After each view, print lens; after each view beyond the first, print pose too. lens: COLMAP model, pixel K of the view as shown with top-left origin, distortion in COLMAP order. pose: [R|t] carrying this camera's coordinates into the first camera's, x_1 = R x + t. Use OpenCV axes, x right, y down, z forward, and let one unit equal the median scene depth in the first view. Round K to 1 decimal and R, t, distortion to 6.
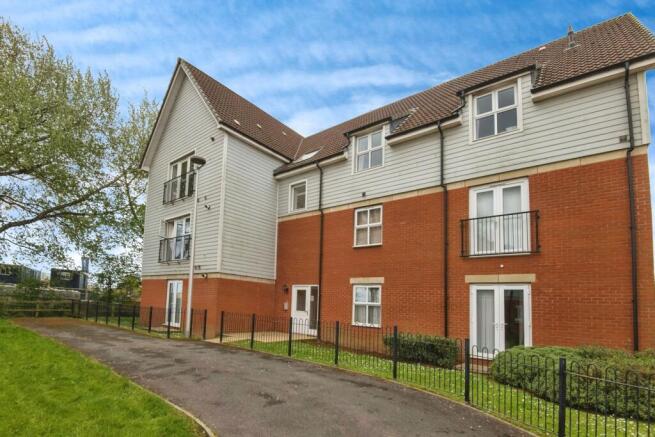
lens RADIAL K [[300.6, 0, 313.9], [0, 300.6, 230.7], [0, 0, 1]] dist [-0.023351, -0.002148]
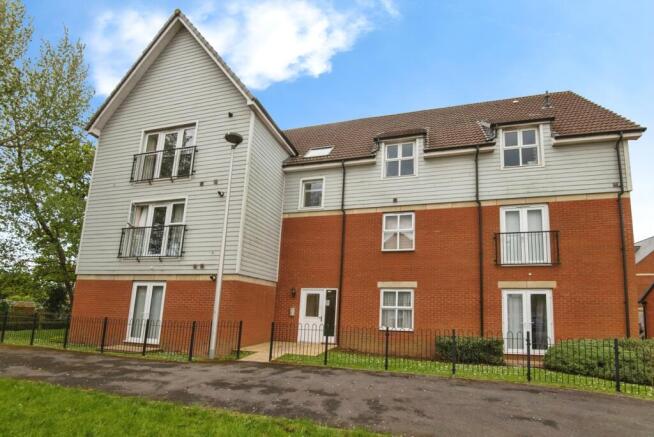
lens RADIAL K [[300.2, 0, 328.8], [0, 300.2, 215.1], [0, 0, 1]] dist [-0.023351, -0.002148]
pose [[0.921733, 0.087710, 0.377778, -0.424172], [-0.071949, 0.995854, -0.055663, 0.003490], [-0.381094, 0.024125, 0.924222, 0.134899]]
